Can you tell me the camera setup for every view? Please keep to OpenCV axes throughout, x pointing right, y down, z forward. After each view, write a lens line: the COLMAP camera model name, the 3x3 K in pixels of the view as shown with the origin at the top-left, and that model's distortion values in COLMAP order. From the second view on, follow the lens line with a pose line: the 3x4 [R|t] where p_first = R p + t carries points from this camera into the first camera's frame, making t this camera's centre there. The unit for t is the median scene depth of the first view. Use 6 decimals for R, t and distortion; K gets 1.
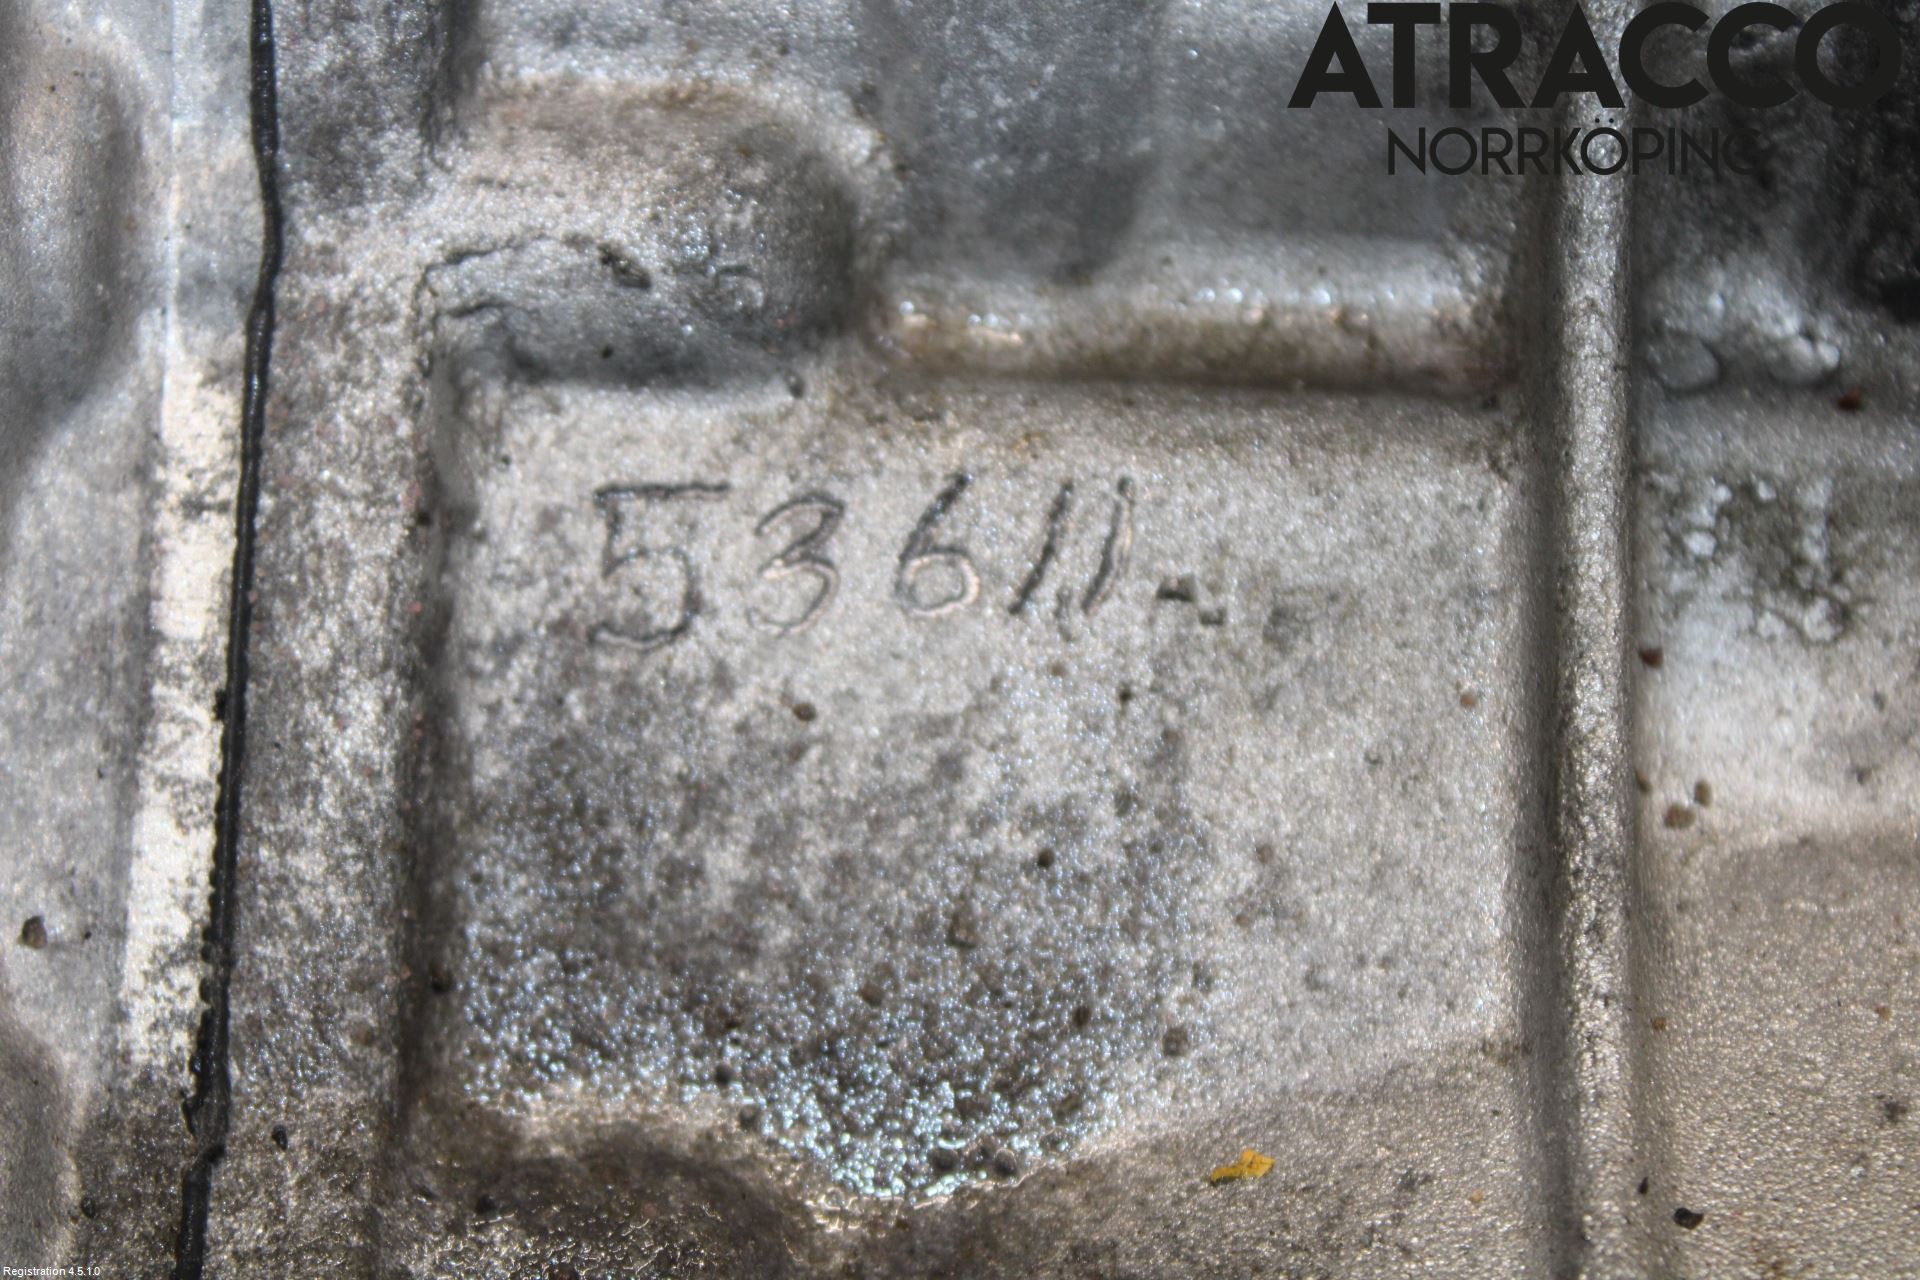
lens RADIAL K [[4891.9, 0, 958.8], [0, 4891.9, 639.8], [0, 0, 1]] dist [0.094908, 0.000000]
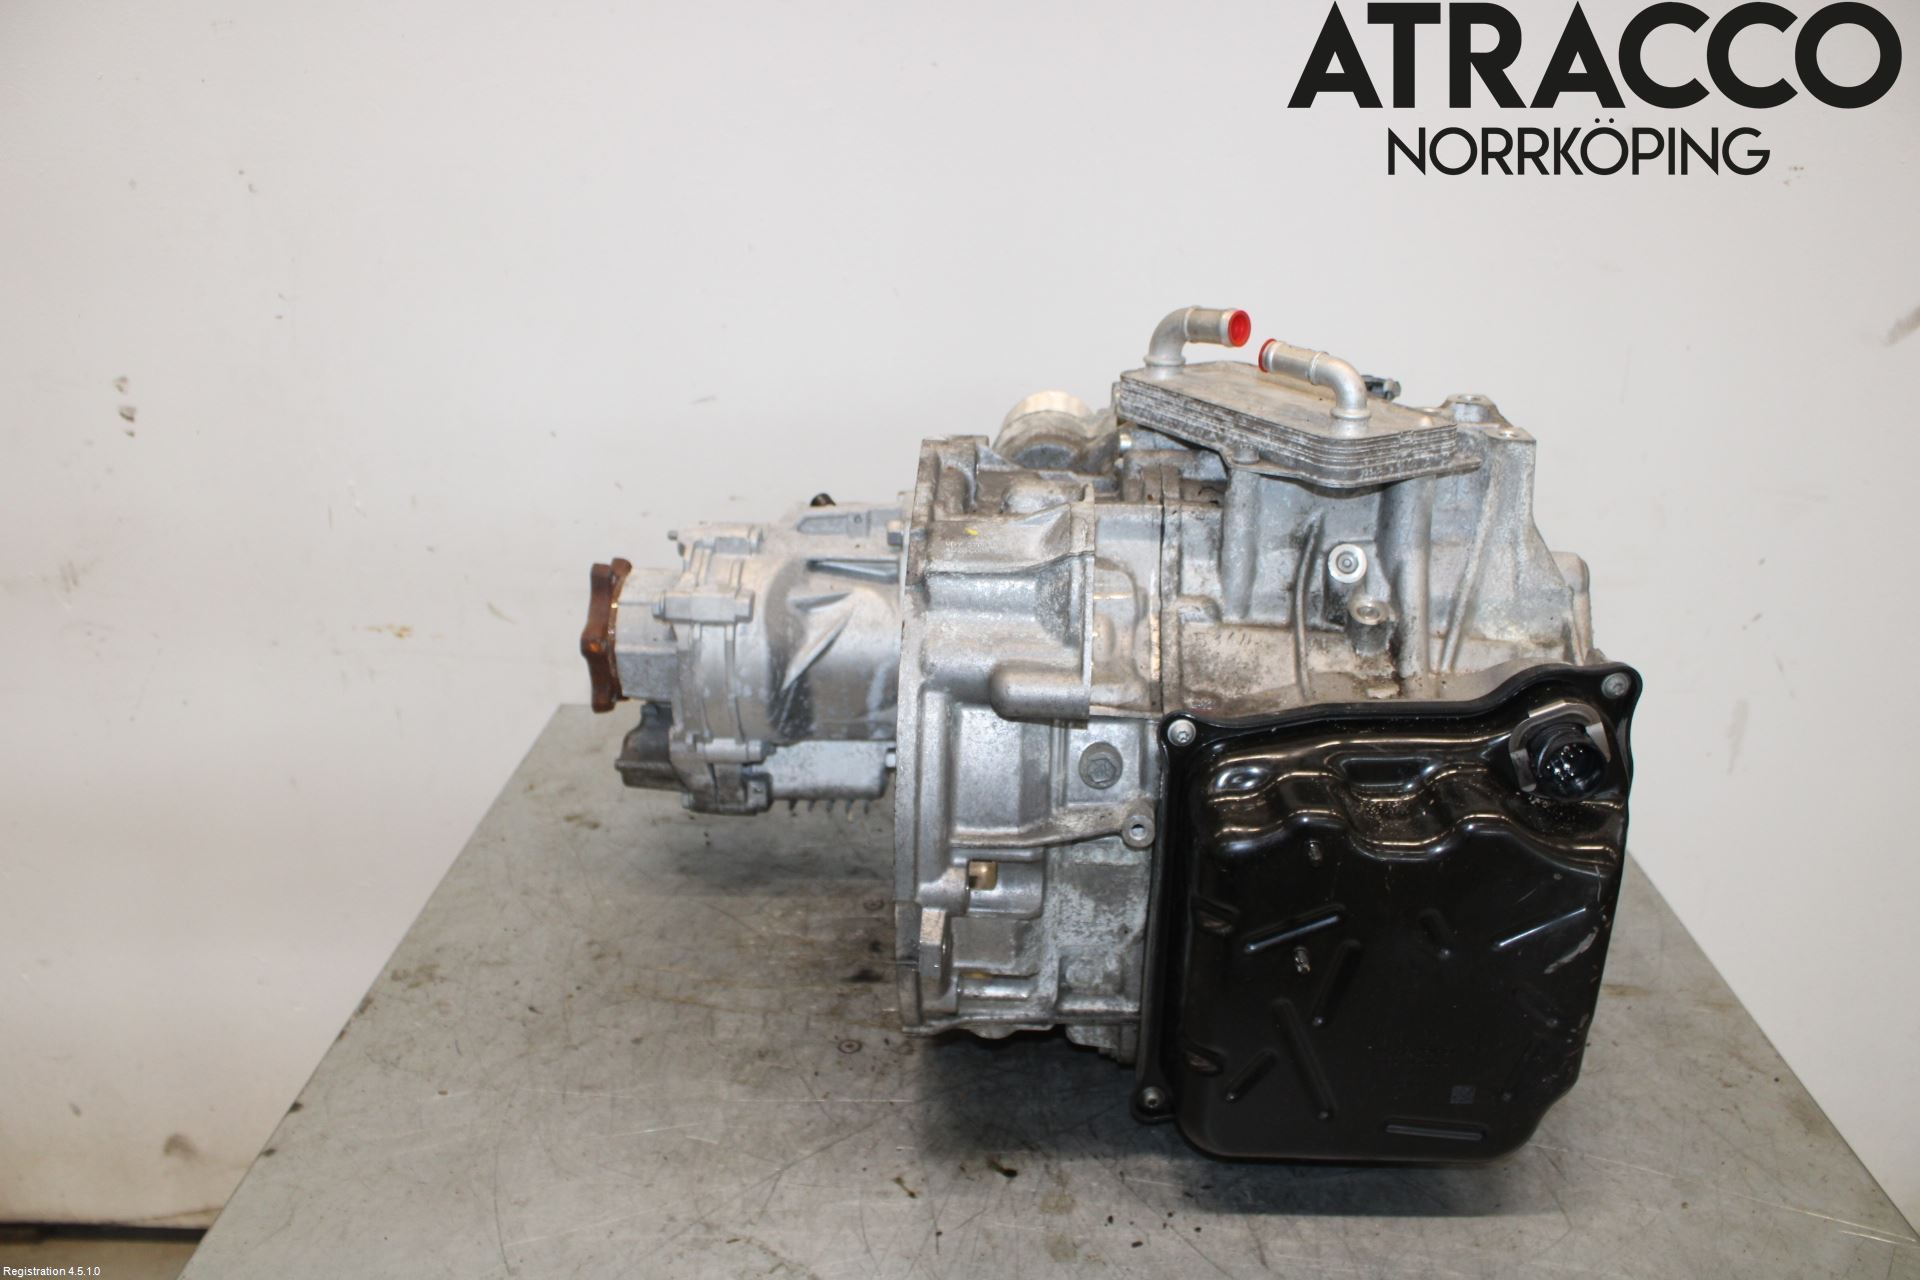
lens RADIAL K [[1634.4, 0, 961.3], [0, 1634.4, 638.8], [0, 0, 1]] dist [-0.014645, -0.000977]
pose [[0.999412, 0.013751, -0.031396, -0.430495], [-0.024353, 0.929458, -0.368123, 1.166749], [0.024119, 0.368672, 0.929247, -1.960521]]
